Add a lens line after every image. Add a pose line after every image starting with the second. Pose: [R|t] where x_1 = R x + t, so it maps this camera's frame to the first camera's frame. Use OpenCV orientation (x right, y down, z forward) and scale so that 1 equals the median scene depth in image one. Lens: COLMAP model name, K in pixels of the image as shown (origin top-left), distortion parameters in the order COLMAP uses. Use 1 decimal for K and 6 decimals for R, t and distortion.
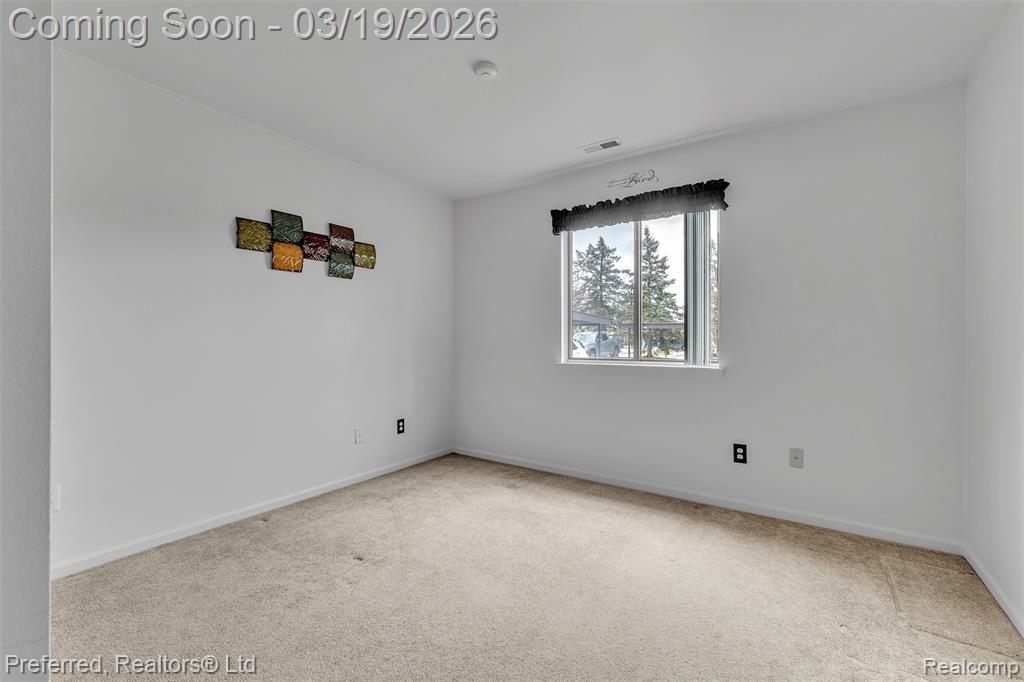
lens RADIAL K [[446.1, 0, 514.0], [0, 446.1, 340.2], [0, 0, 1]] dist [0.002315, 0.000087]
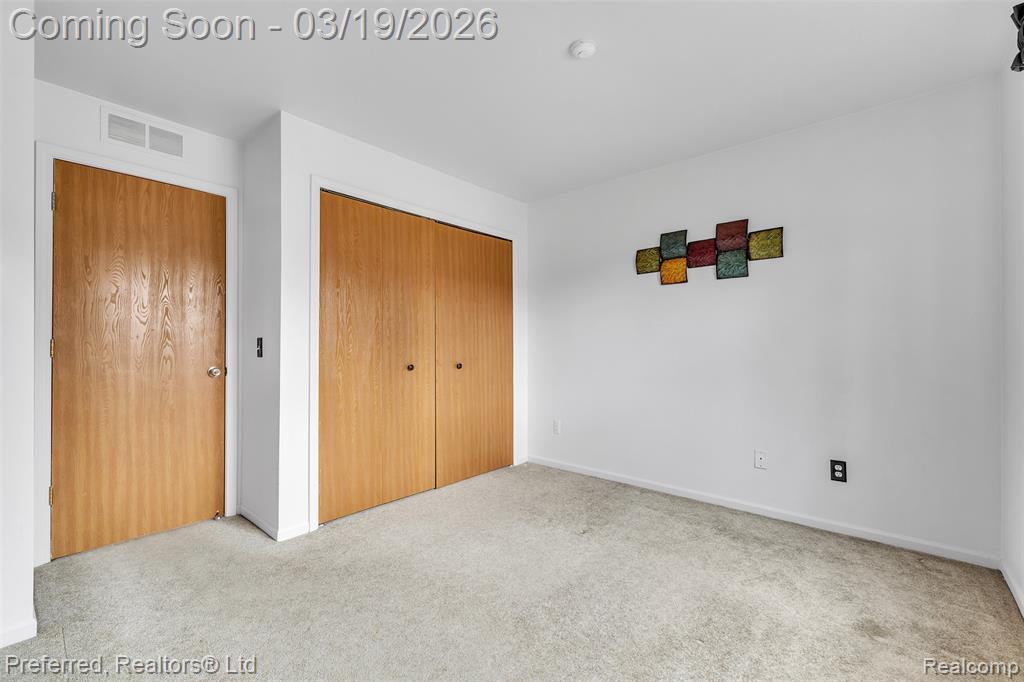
lens RADIAL K [[446.1, 0, 514.0], [0, 446.1, 340.2], [0, 0, 1]] dist [0.002315, 0.000087]
pose [[-0.143009, -0.015467, -0.989601, 0.607484], [-0.010493, 0.999845, -0.014110, 0.005726], [0.989666, 0.008366, -0.143149, 0.714893]]
